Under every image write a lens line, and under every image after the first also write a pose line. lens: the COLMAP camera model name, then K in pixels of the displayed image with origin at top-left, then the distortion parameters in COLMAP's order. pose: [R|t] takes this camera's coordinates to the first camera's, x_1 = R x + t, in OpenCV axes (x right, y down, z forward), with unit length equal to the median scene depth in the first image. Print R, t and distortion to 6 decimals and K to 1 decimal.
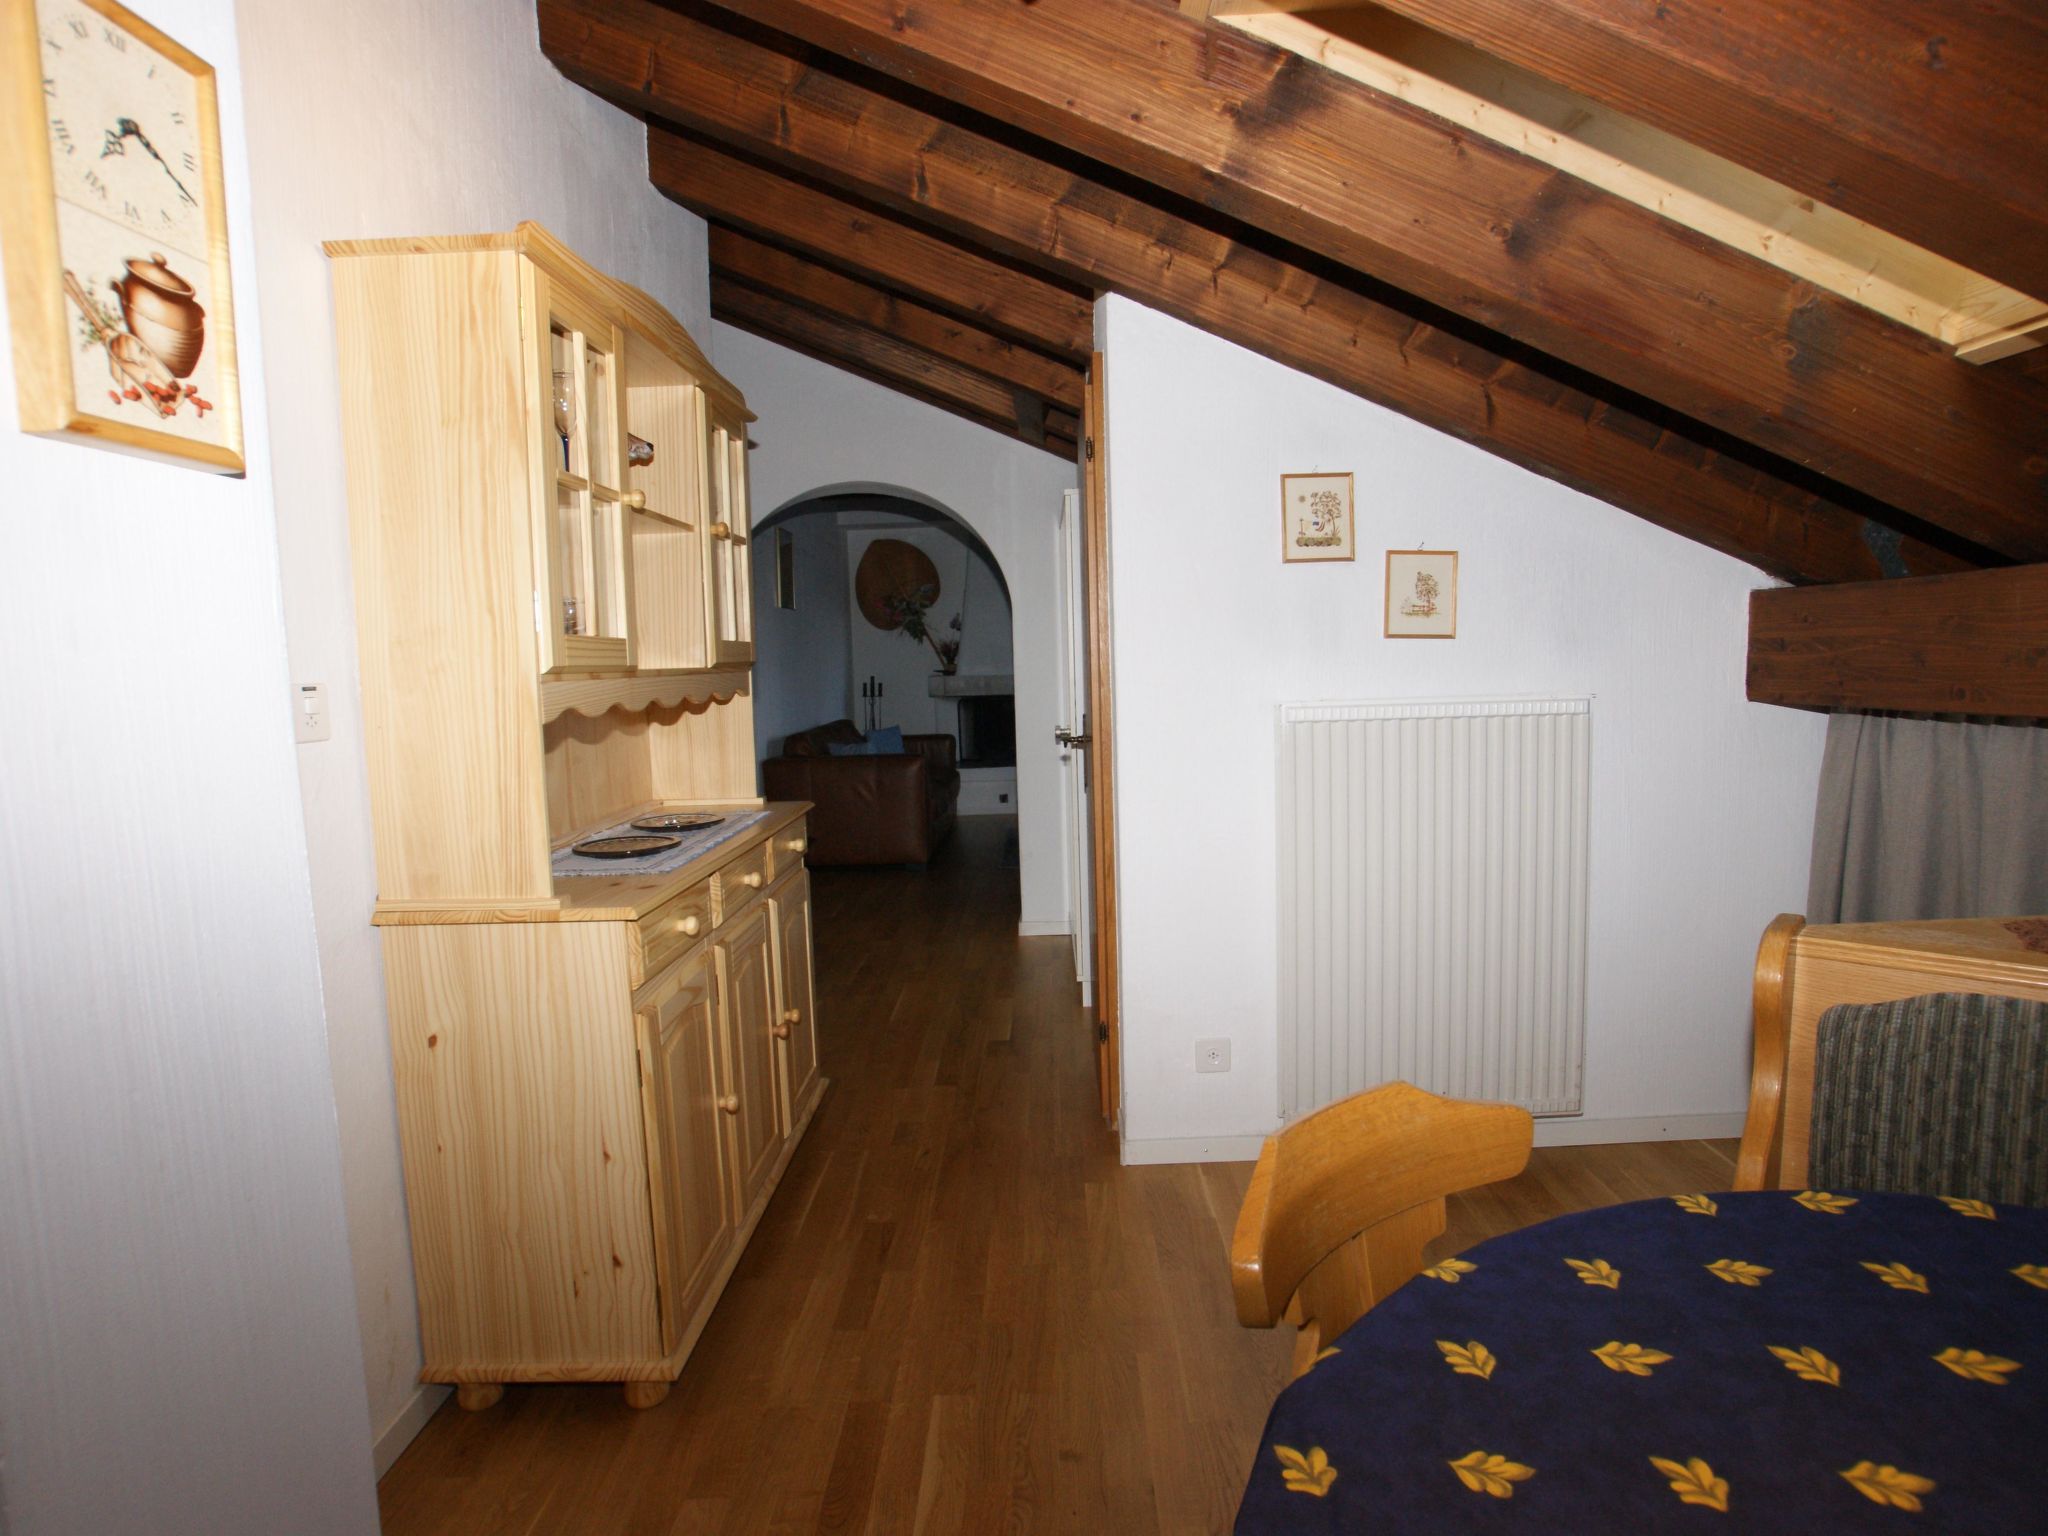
lens RADIAL K [[1108.9, 0, 1028.8], [0, 1108.9, 763.2], [0, 0, 1]] dist [-0.005043, -0.000183]
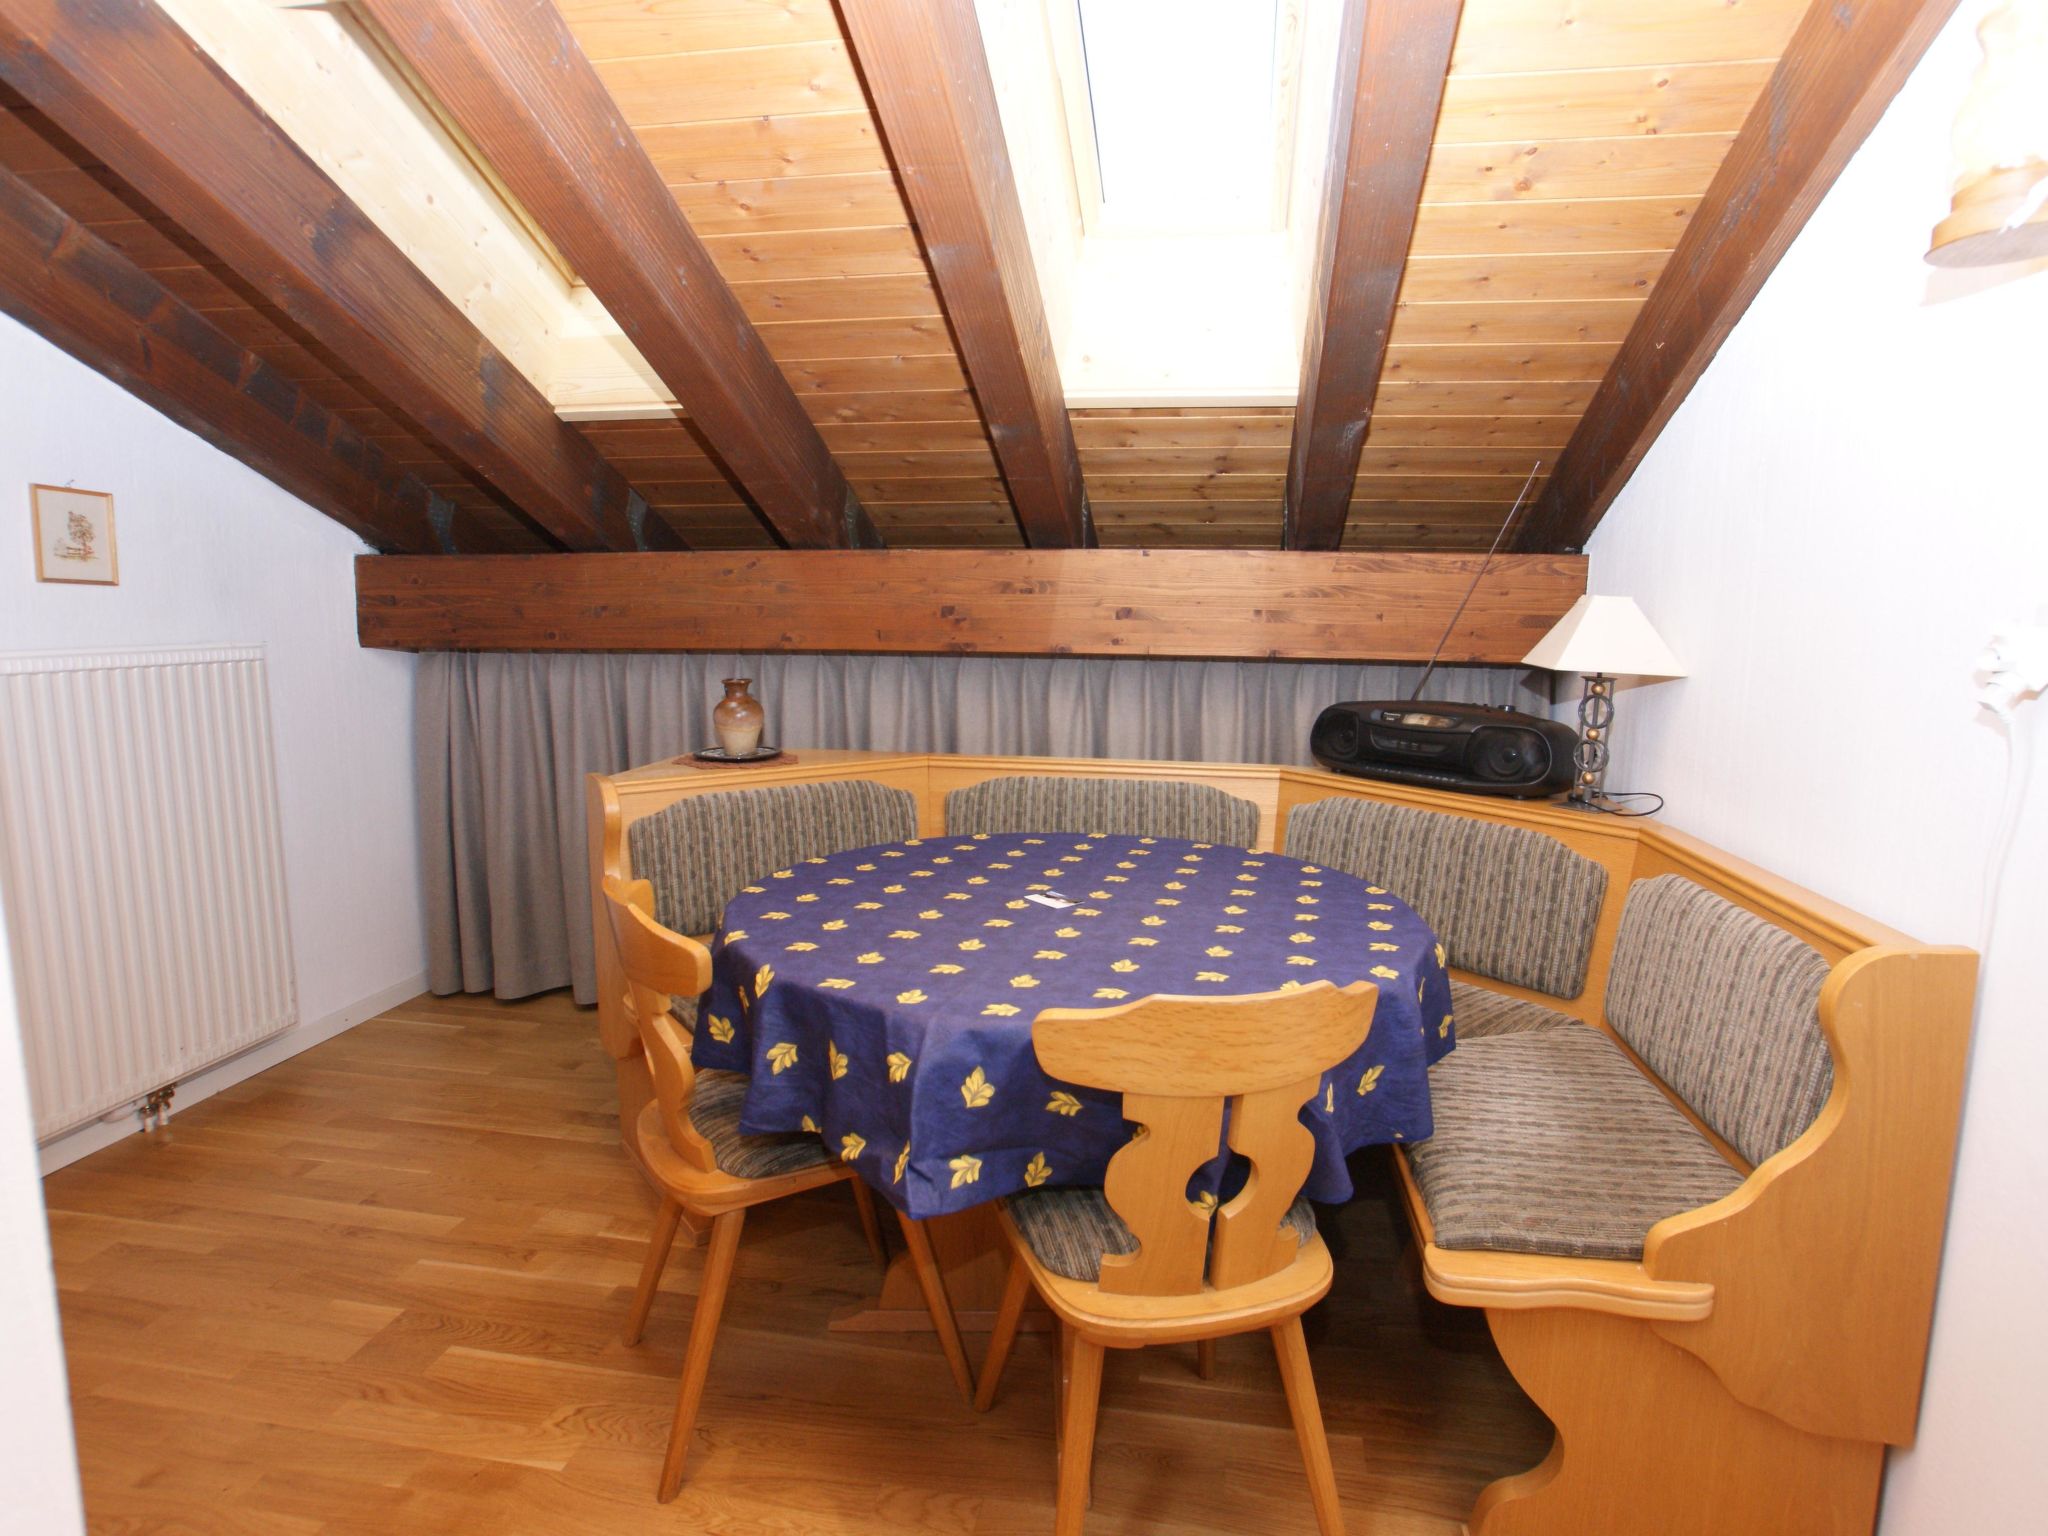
lens RADIAL K [[1108.9, 0, 1023.3], [0, 1108.9, 767.5], [0, 0, 1]] dist [-0.005043, -0.000183]
pose [[0.203651, -0.119786, 0.971688, -0.421211], [0.084642, 0.990925, 0.104418, 0.009940], [-0.975378, 0.060981, 0.211942, 0.050116]]
